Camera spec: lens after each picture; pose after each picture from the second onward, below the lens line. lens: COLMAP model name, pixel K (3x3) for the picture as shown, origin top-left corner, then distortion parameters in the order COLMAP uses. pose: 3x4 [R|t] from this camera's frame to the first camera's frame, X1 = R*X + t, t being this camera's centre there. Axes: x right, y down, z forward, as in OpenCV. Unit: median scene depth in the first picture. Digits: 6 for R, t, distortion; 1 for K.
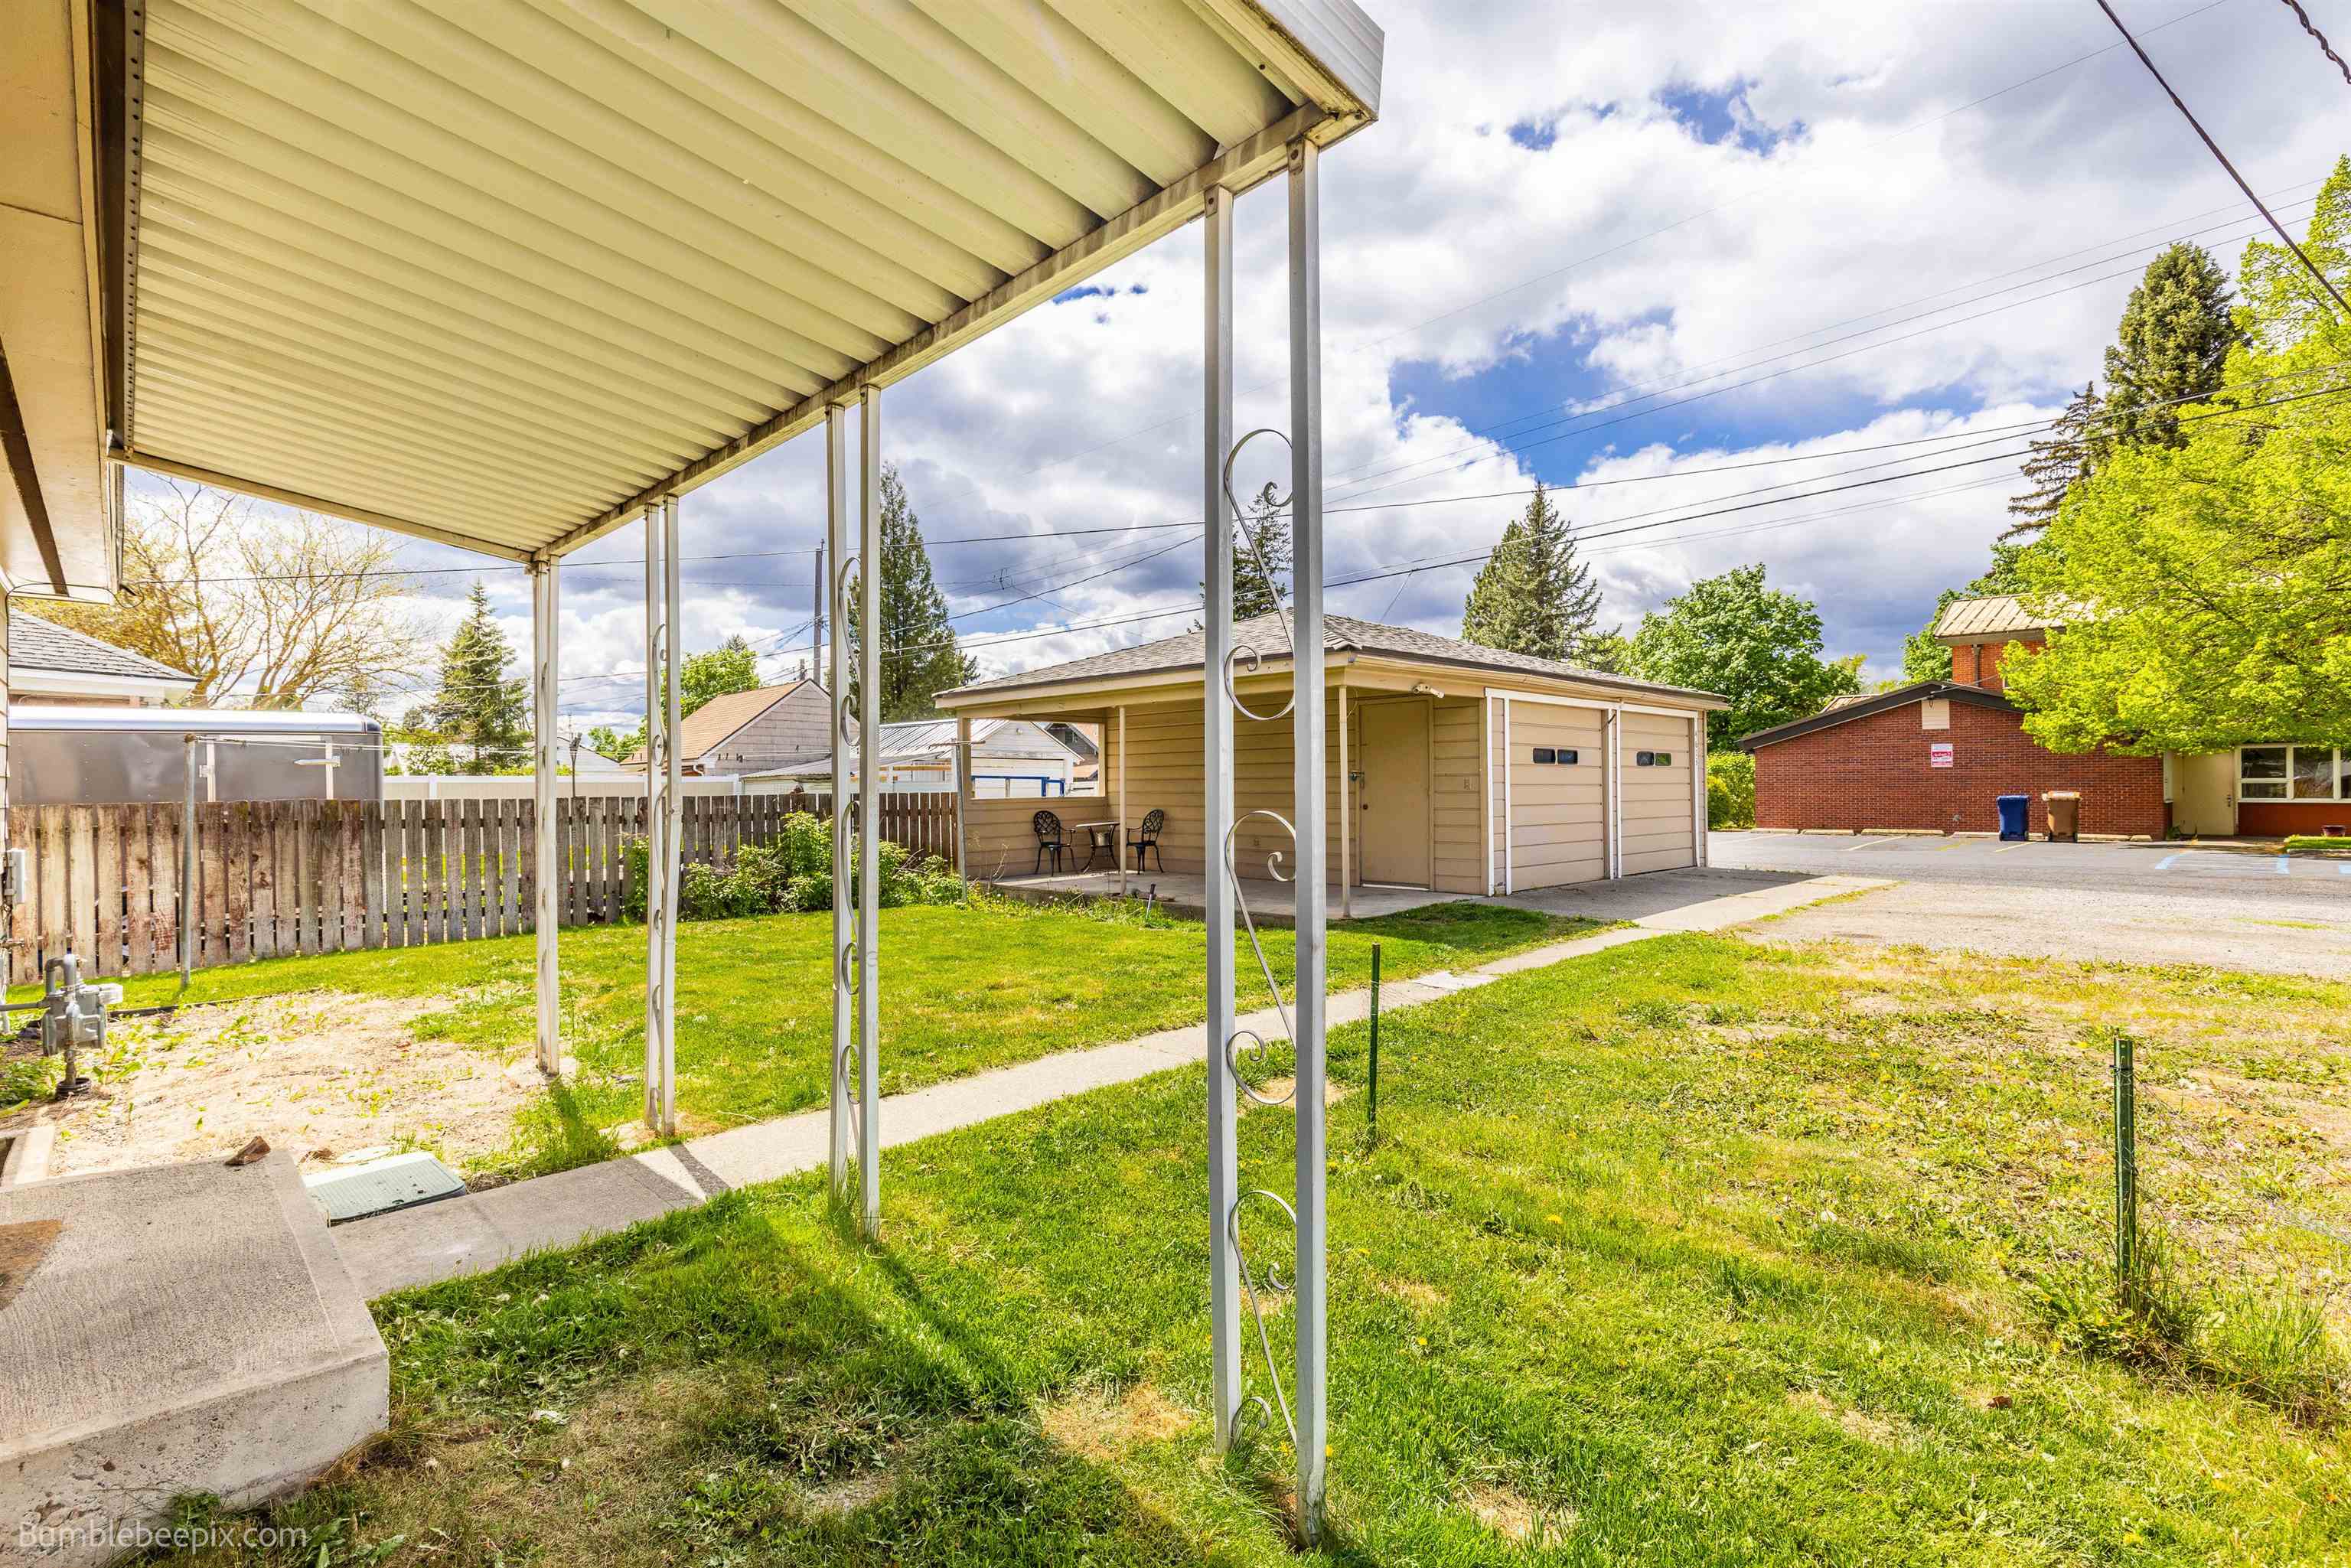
lens RADIAL K [[1070.9, 0, 1175.5], [0, 1070.9, 784.0], [0, 0, 1]] dist [-0.000532, -0.000116]
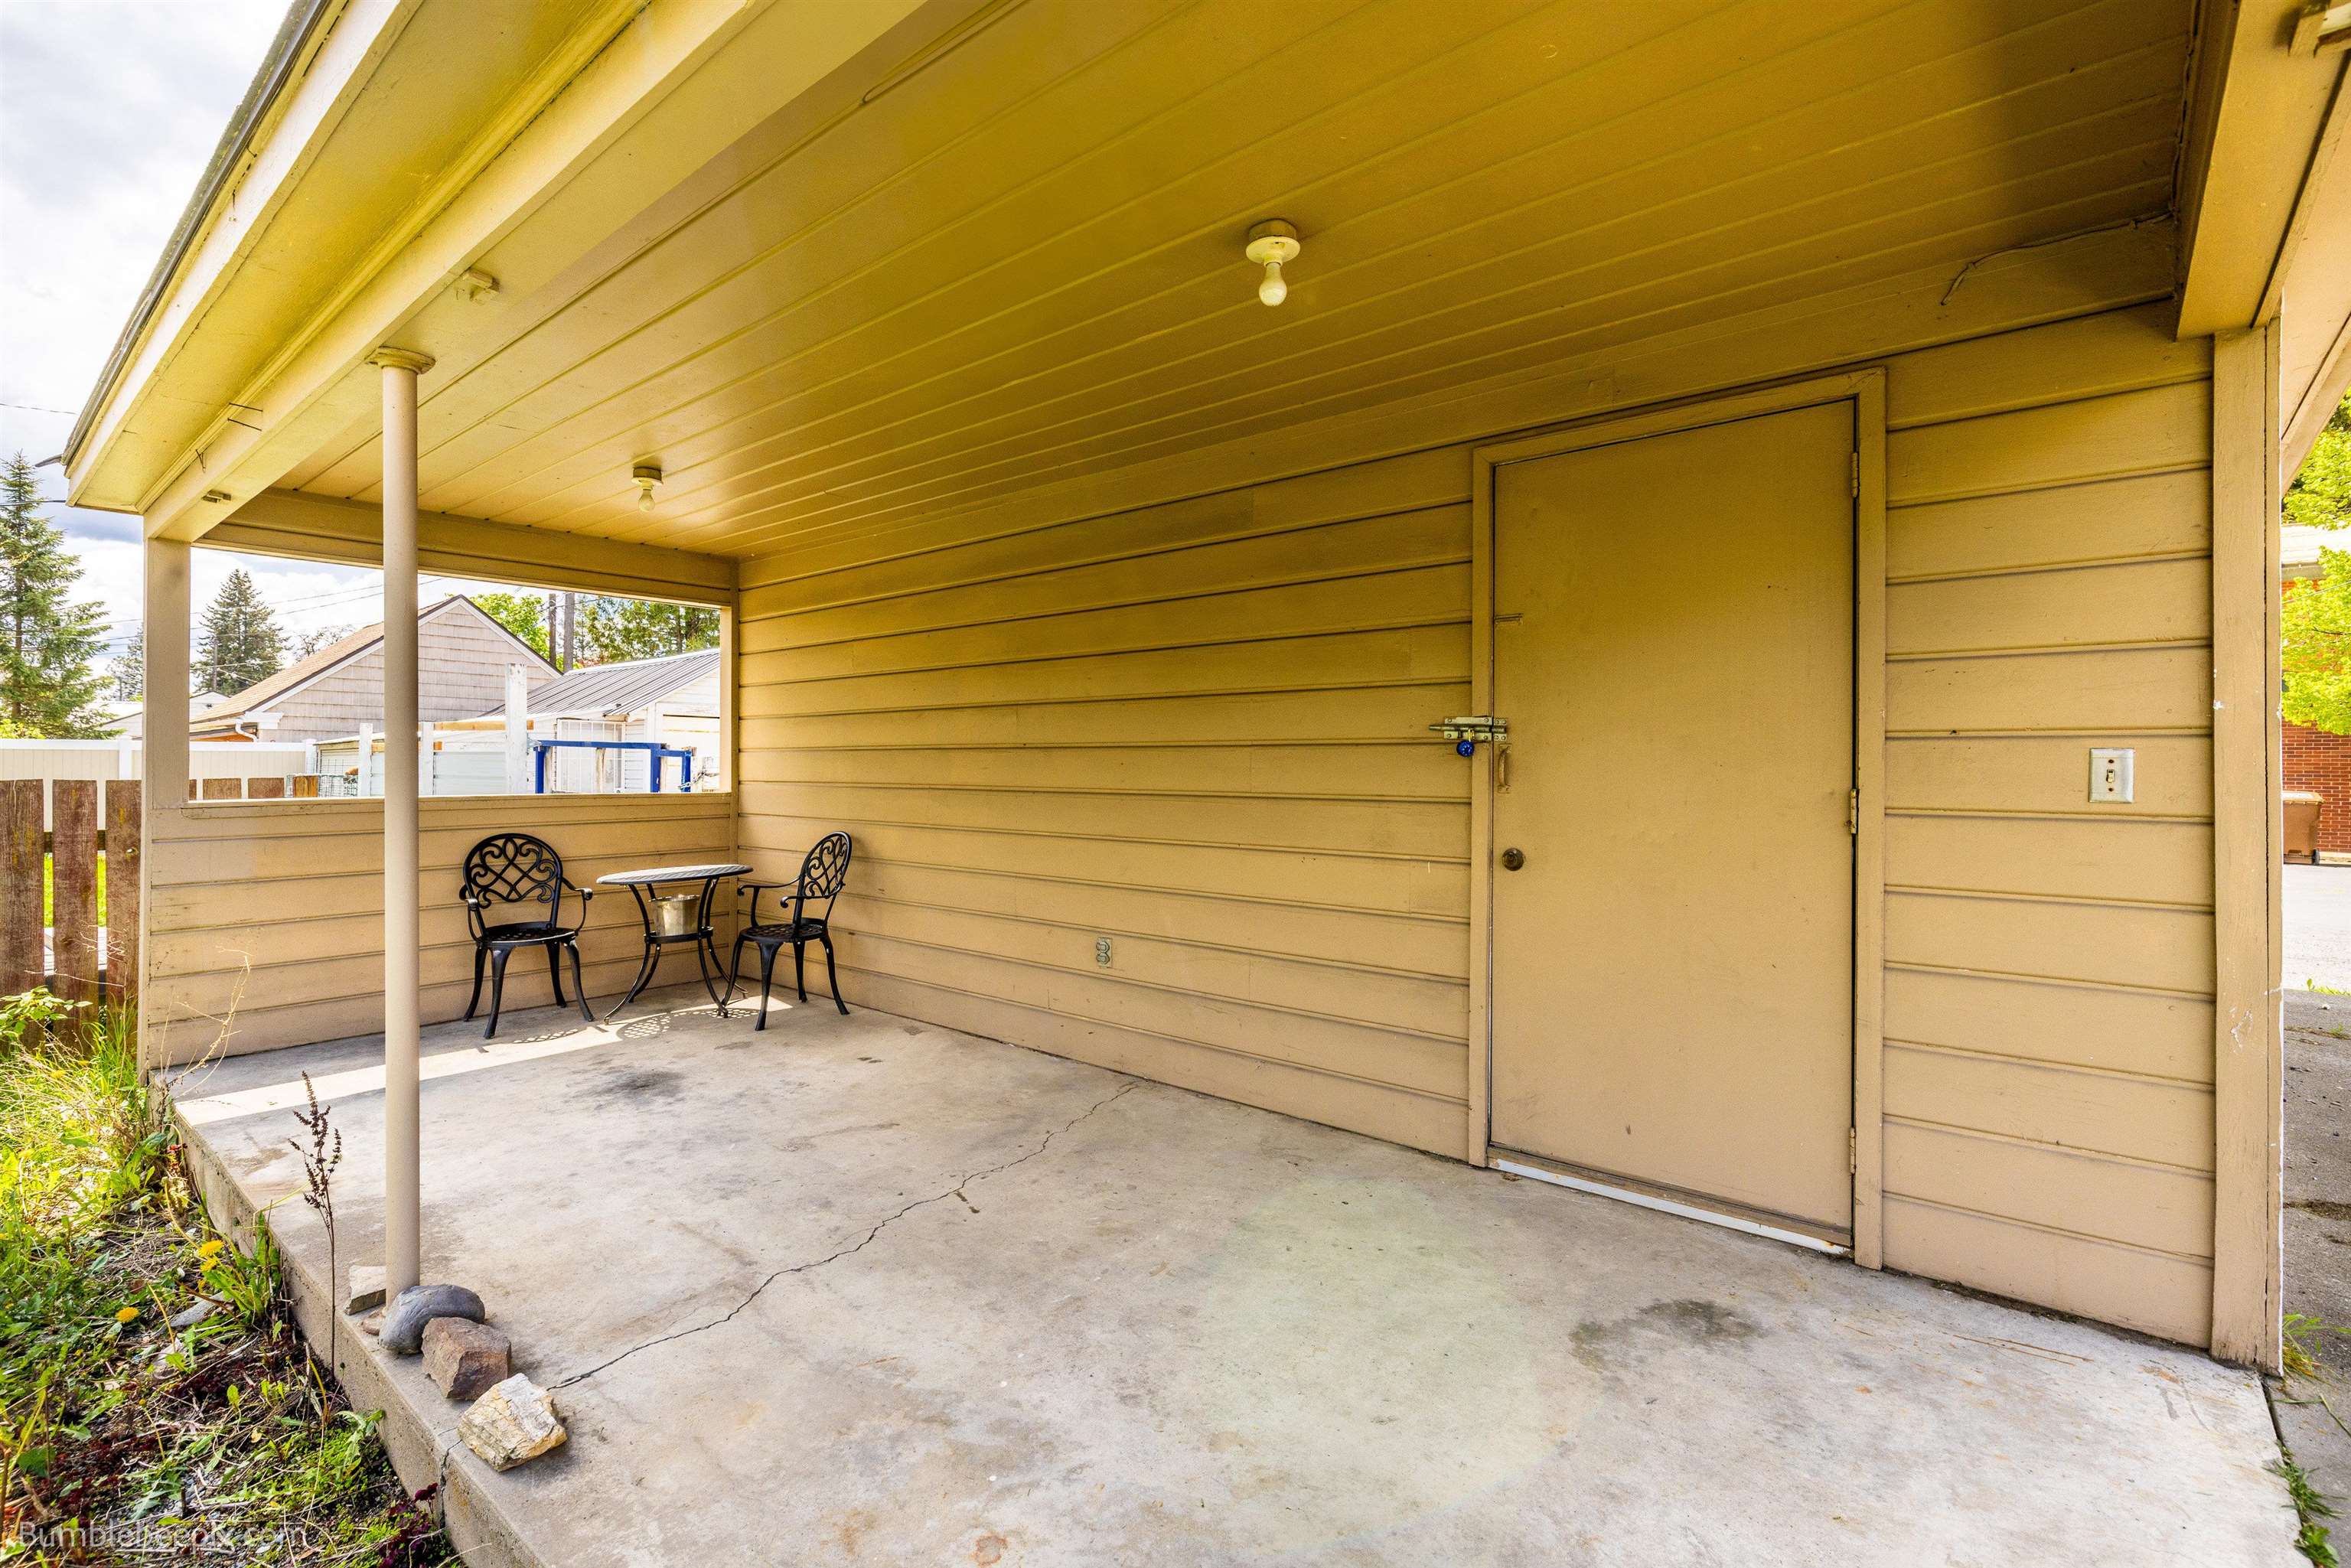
lens RADIAL K [[1070.9, 0, 1175.5], [0, 1070.9, 784.0], [0, 0, 1]] dist [-0.000532, -0.000116]
pose [[0.995415, 0.010887, 0.095029, 0.060318], [-0.012511, 0.999785, 0.016511, 0.000084], [-0.094829, -0.017624, 0.995338, 0.625551]]
